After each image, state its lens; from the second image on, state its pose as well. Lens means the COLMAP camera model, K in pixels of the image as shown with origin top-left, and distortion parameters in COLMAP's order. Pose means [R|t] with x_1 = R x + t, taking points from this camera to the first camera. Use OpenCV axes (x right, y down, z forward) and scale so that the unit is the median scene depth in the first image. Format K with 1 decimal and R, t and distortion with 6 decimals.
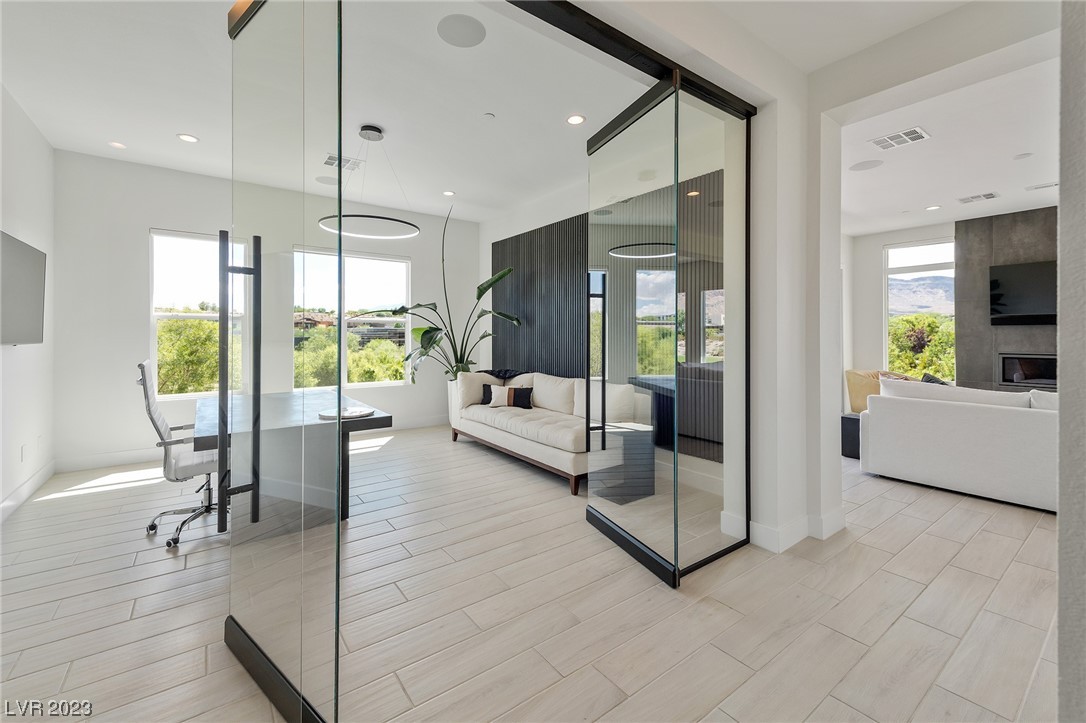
lens RADIAL K [[445.1, 0, 526.5], [0, 445.1, 334.8], [0, 0, 1]] dist [0.002329, 0.000005]
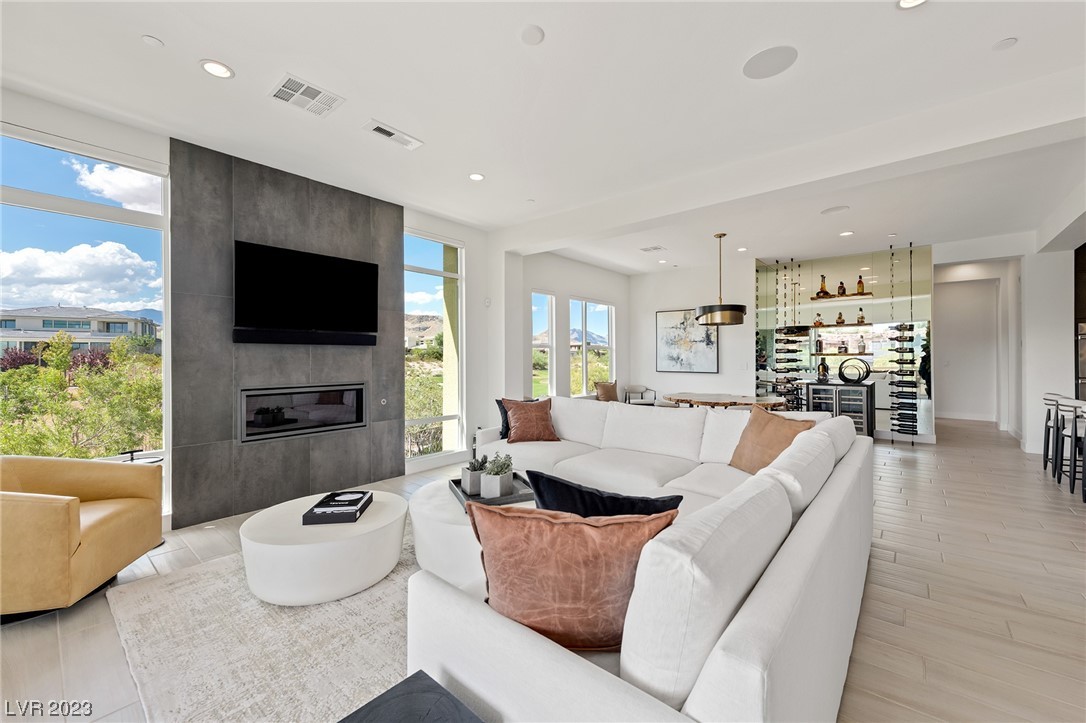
lens RADIAL K [[426.5, 0, 547.2], [0, 426.5, 356.2], [0, 0, 1]] dist [0.006566, -0.000159]
pose [[-0.250503, 0.001935, 0.968114, 0.009773], [0.000682, 0.999998, -0.001823, -0.000051], [-0.968116, 0.000204, -0.250504, 0.018271]]
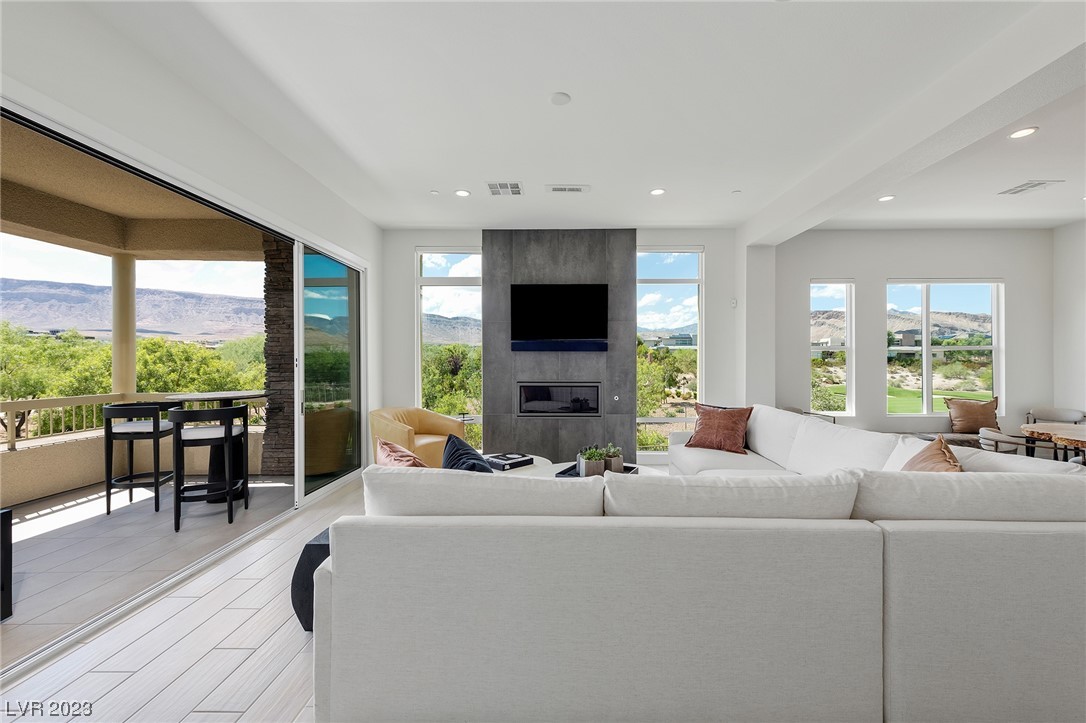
lens RADIAL K [[439.3, 0, 553.7], [0, 439.3, 363.7], [0, 0, 1]] dist [0.002284, -0.000154]
pose [[0.589532, -0.004026, 0.807735, 0.009252], [-0.002376, 0.999975, 0.006718, -0.000042], [-0.807742, -0.005880, 0.589507, 0.010059]]
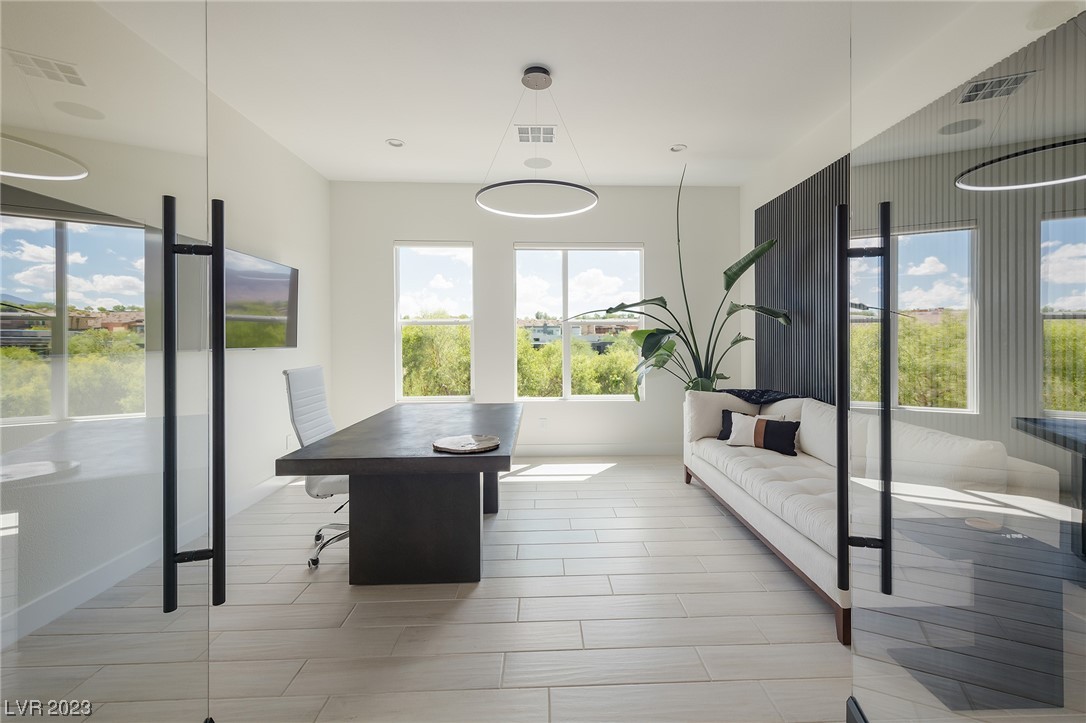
lens RADIAL K [[475.5, 0, 547.8], [0, 475.5, 339.2], [0, 0, 1]] dist [0.000976, 0.000011]
pose [[0.832282, -0.003096, -0.554344, 0.093368], [0.003337, 0.999994, -0.000576, 0.000262], [0.554343, -0.001370, 0.832287, 0.245397]]
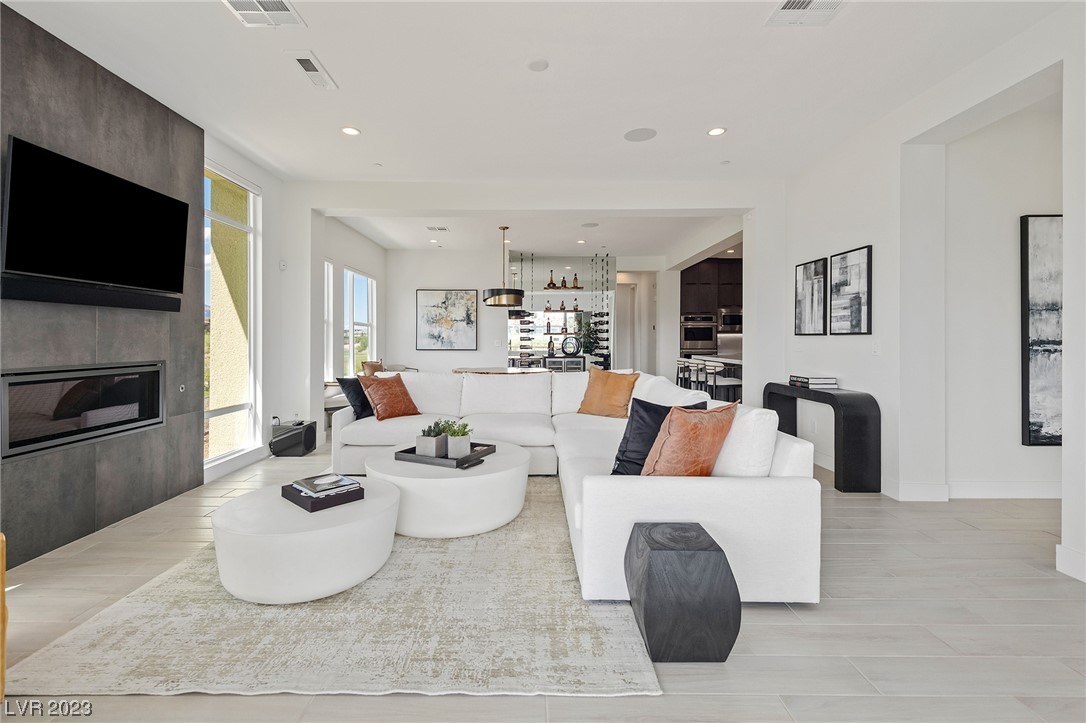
lens RADIAL K [[468.9, 0, 534.6], [0, 468.9, 338.5], [0, 0, 1]] dist [0.001601, -0.003544]
pose [[-0.816487, -0.000314, 0.577364, 0.011476], [-0.002166, 0.999994, -0.002520, 0.000288], [-0.577360, -0.003308, -0.816483, 0.025978]]
